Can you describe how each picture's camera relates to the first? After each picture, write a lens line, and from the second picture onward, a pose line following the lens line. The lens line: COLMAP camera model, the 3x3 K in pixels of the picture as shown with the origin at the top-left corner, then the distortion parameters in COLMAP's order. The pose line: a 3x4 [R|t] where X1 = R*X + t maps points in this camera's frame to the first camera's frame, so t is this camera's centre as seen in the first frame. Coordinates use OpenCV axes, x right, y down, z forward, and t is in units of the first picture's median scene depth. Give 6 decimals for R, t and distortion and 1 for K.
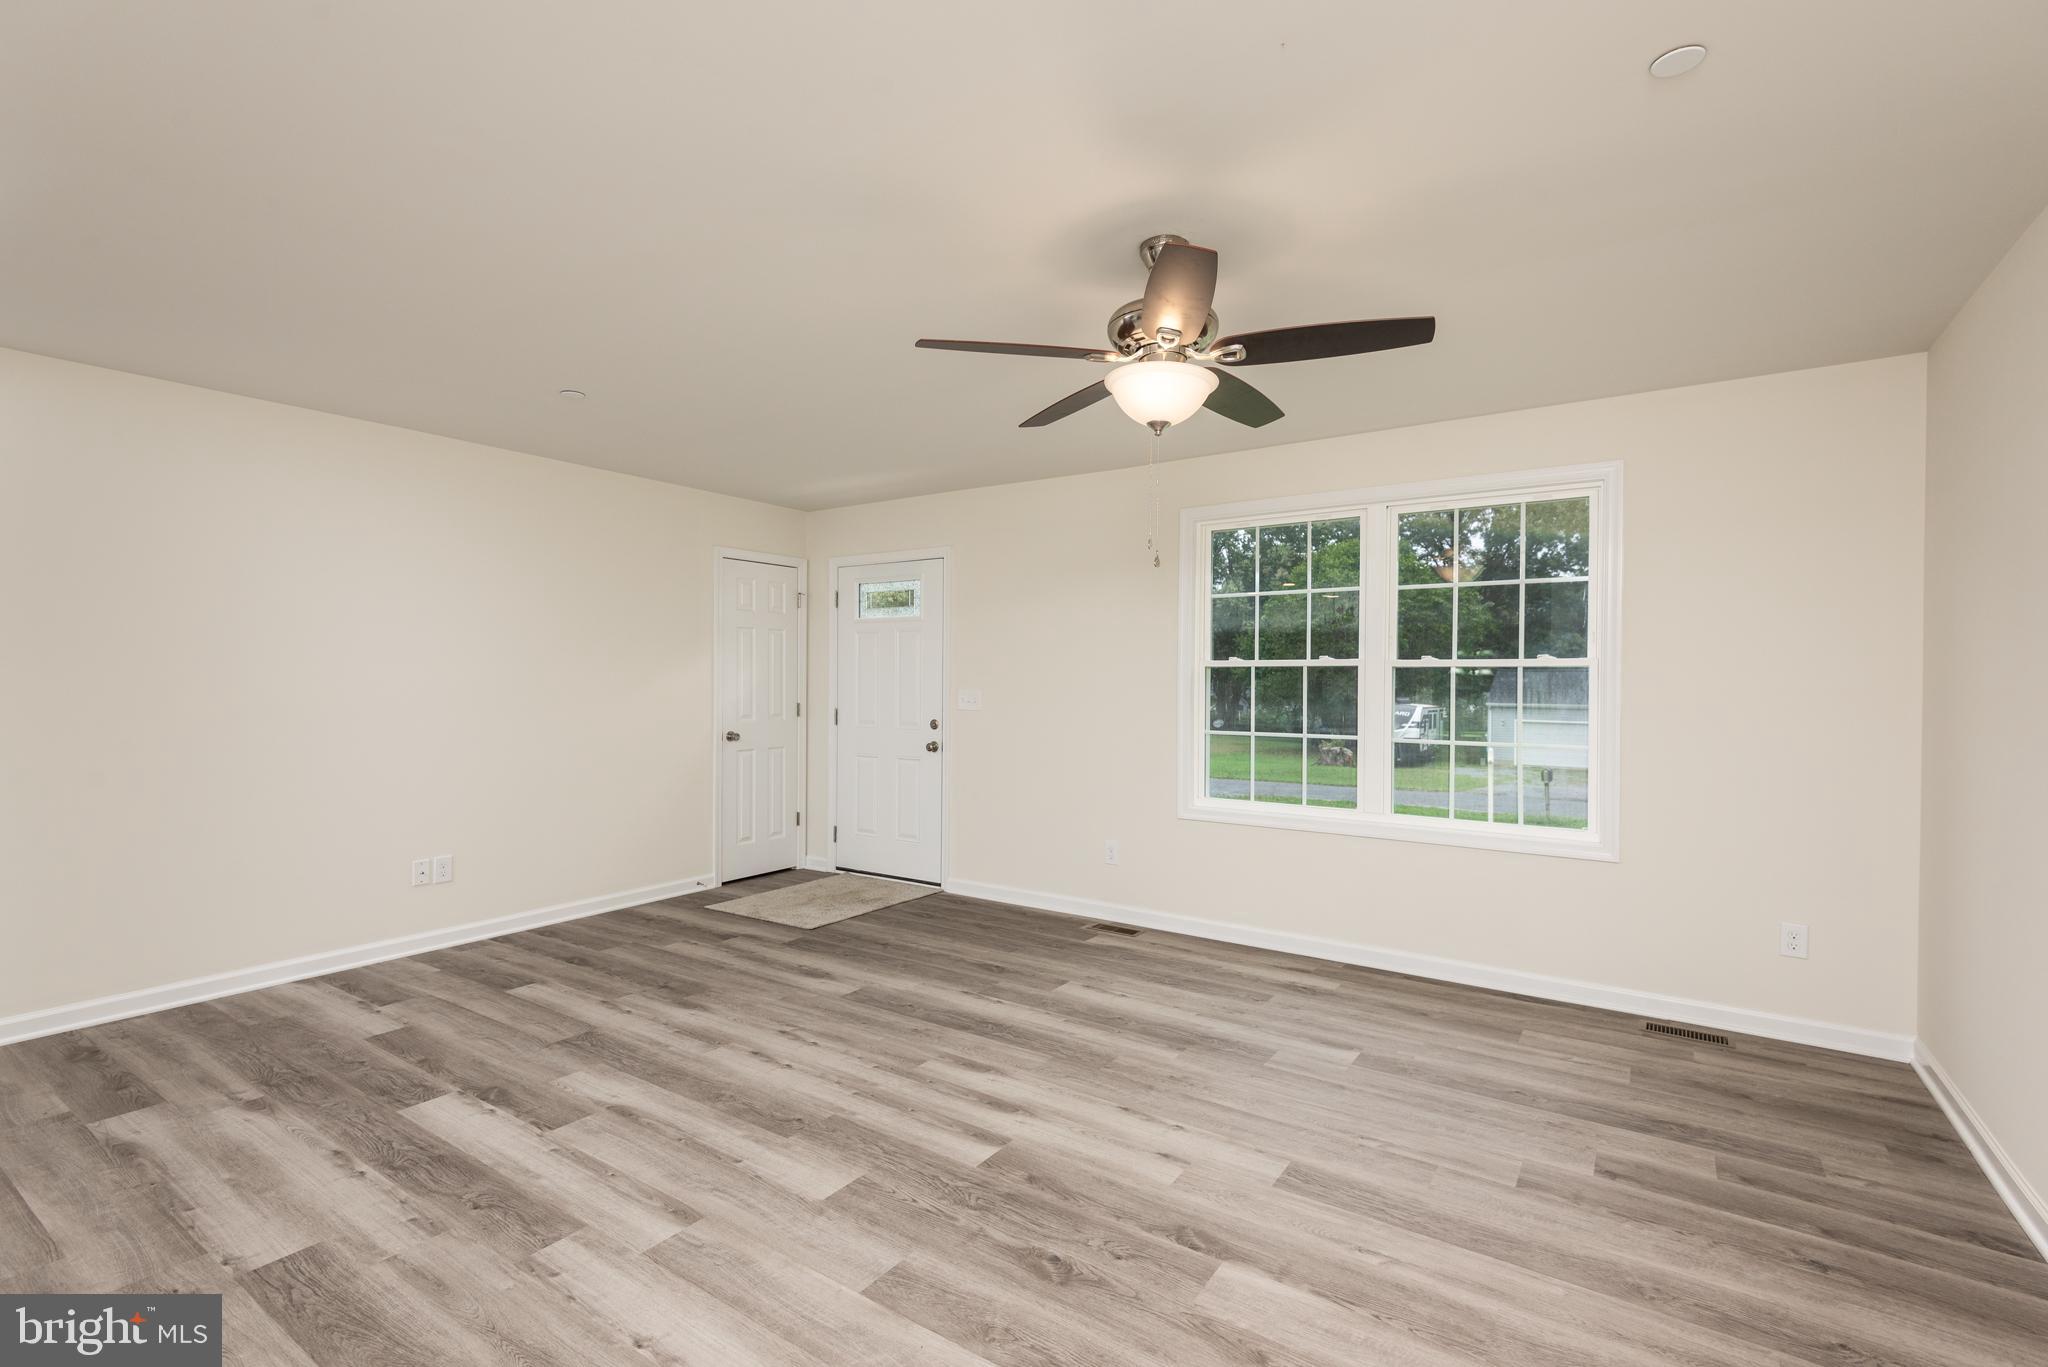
lens RADIAL K [[923.2, 0, 1024.1], [0, 923.2, 677.3], [0, 0, 1]] dist [0.032087, -0.017386]
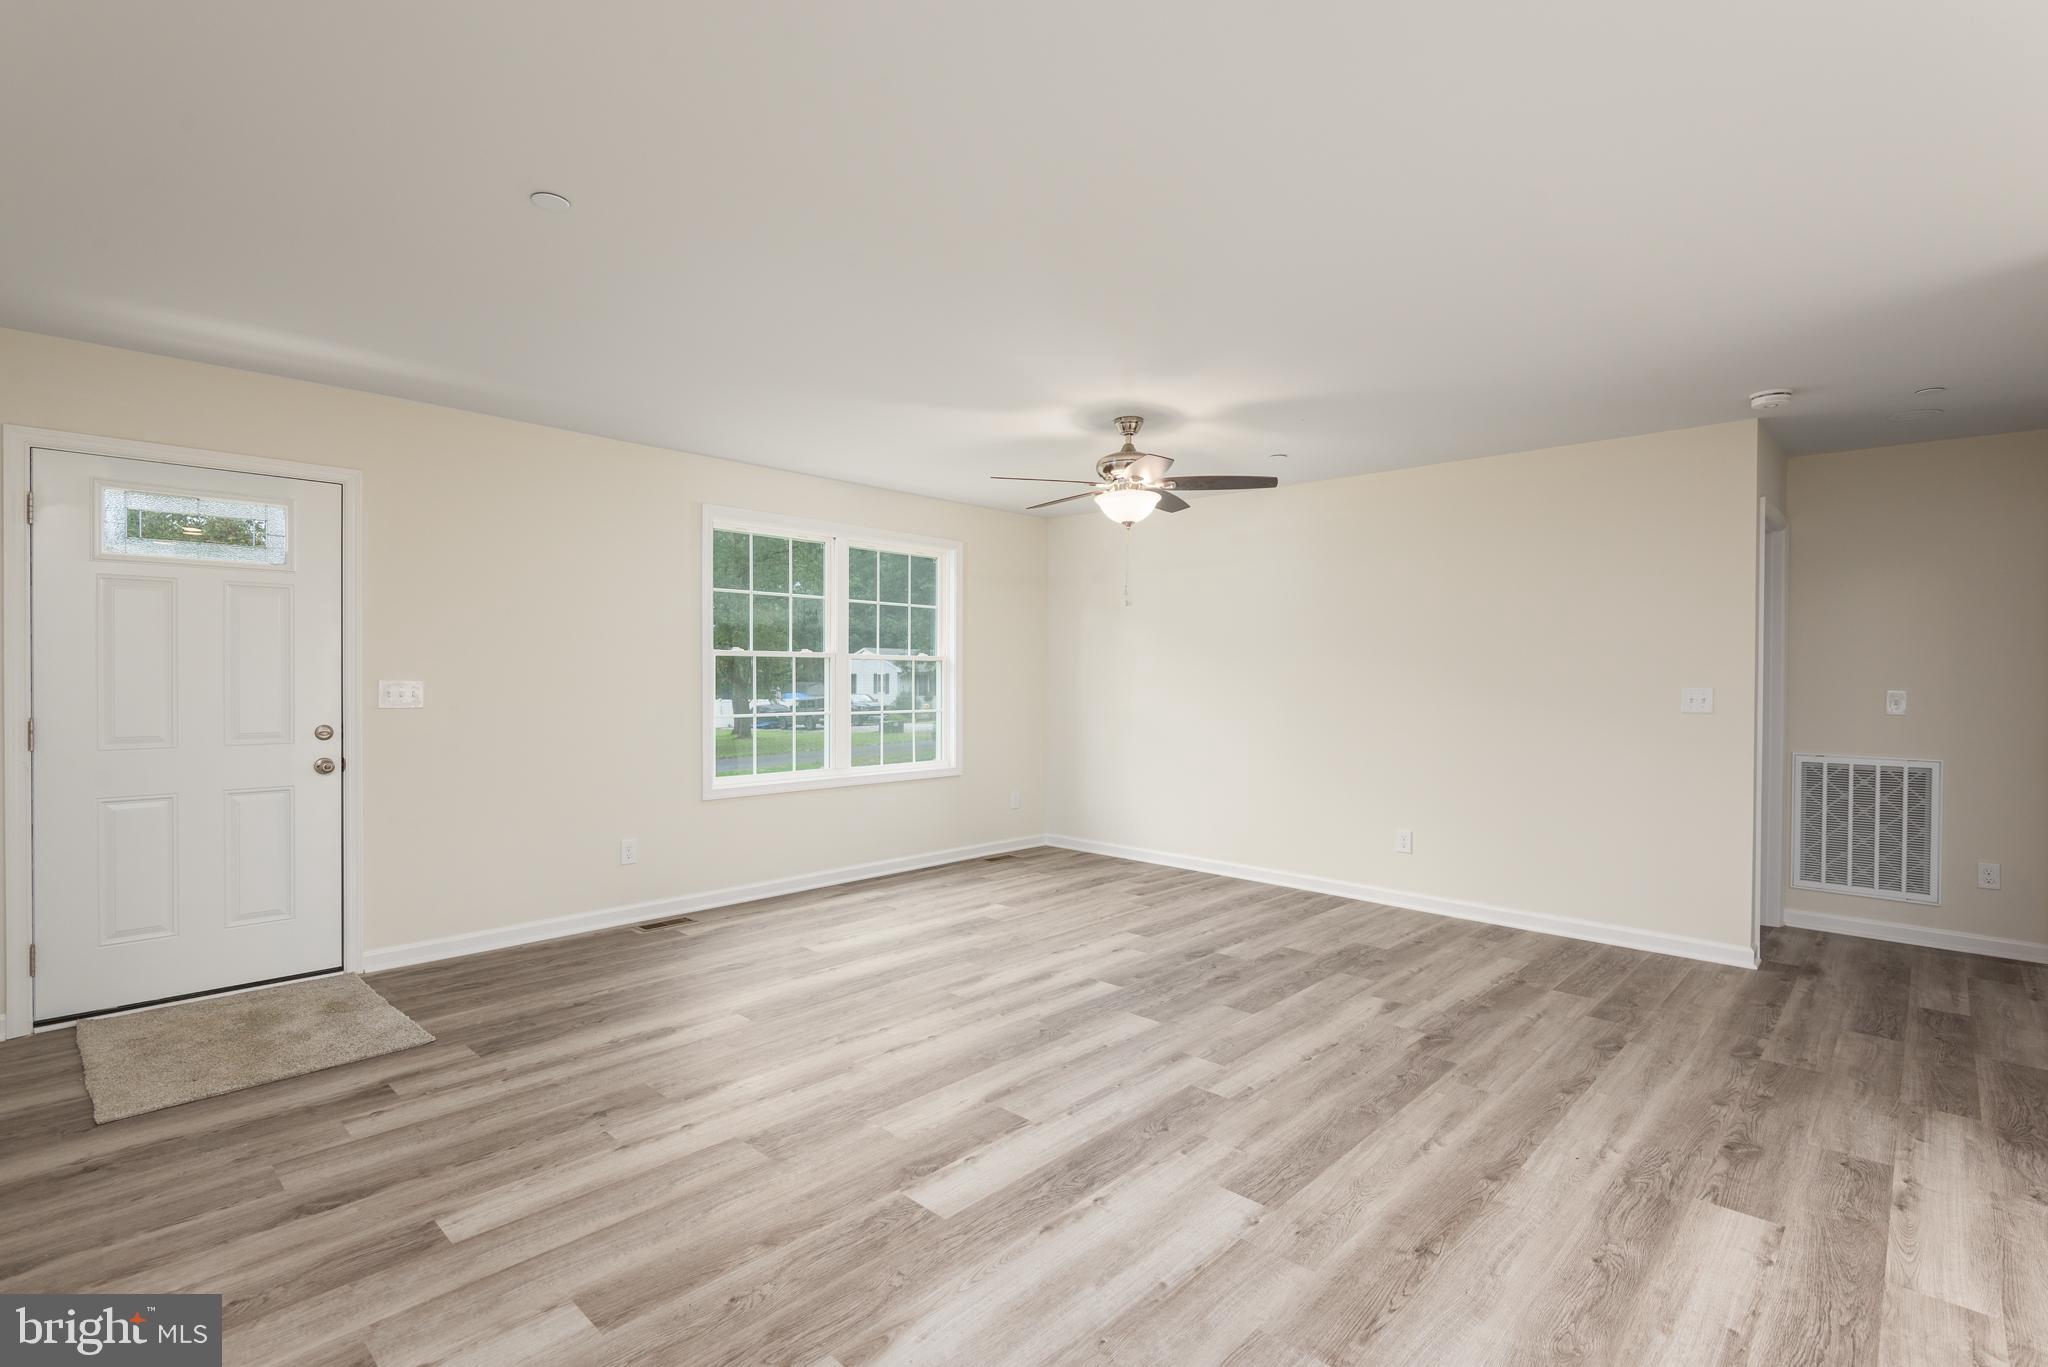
lens RADIAL K [[971.9, 0, 1024.0], [0, 971.9, 683.5], [0, 0, 1]] dist [0.004292, -0.000441]
pose [[0.149889, -0.011997, 0.988630, -1.021280], [-0.008303, 0.999876, 0.013392, 0.003126], [-0.988668, -0.010216, 0.149771, 0.571546]]
